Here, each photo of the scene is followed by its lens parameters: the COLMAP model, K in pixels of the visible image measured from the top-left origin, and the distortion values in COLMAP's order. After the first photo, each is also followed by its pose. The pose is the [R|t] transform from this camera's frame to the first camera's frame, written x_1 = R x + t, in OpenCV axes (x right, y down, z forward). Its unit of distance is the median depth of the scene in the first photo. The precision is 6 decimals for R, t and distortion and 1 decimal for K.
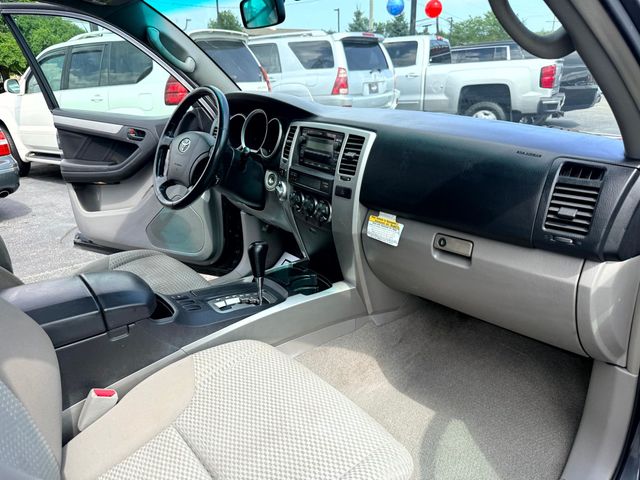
lens RADIAL K [[452.7, 0, 319.0], [0, 452.7, 235.8], [0, 0, 1]] dist [0.089669, -0.129476]
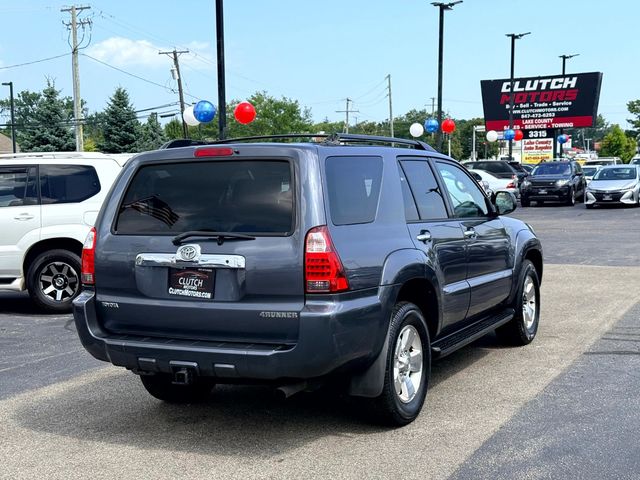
lens RADIAL K [[883.2, 0, 322.5], [0, 883.2, 252.9], [0, 0, 1]] dist [0.105984, -0.002727]
pose [[0.913837, -0.031674, 0.404843, -2.655056], [0.137406, 0.962265, -0.234875, 1.253834], [-0.382127, 0.270266, 0.883705, -3.659525]]
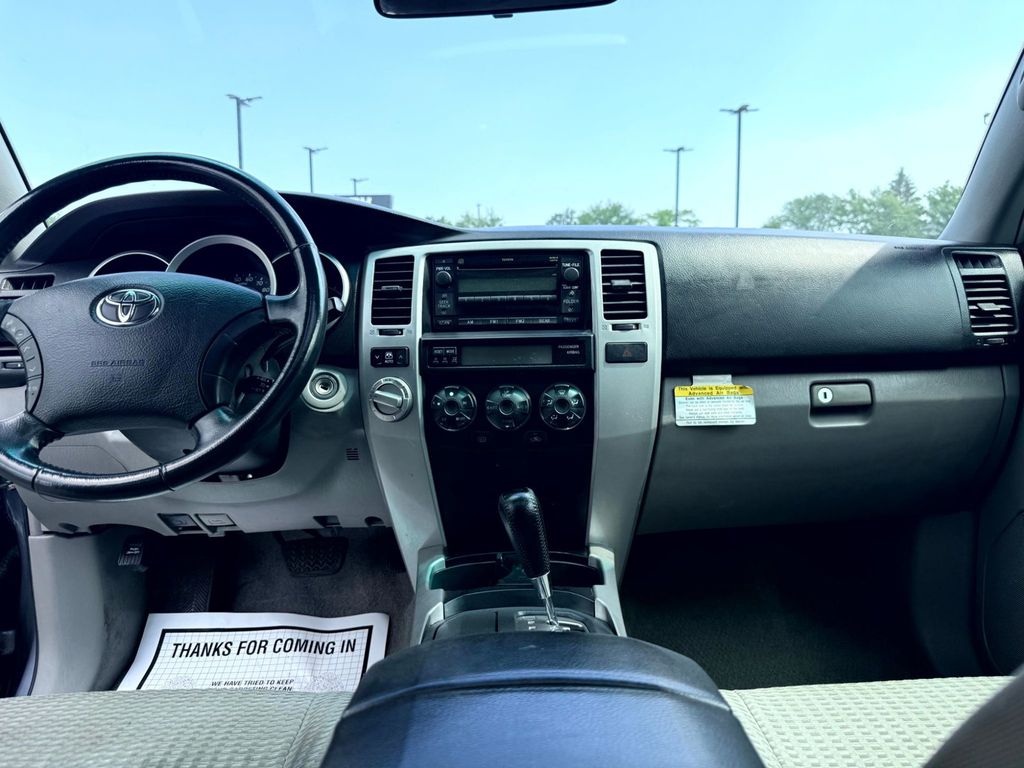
lens RADIAL K [[726.2, 0, 512.0], [0, 726.2, 384.0], [0, 0, 1]] dist [0.084132, -0.121469]
pose [[0.608631, -0.090520, 0.788273, -0.543473], [0.272439, 0.956914, -0.100466, -0.010936], [-0.745215, 0.275903, 0.607068, 0.469179]]
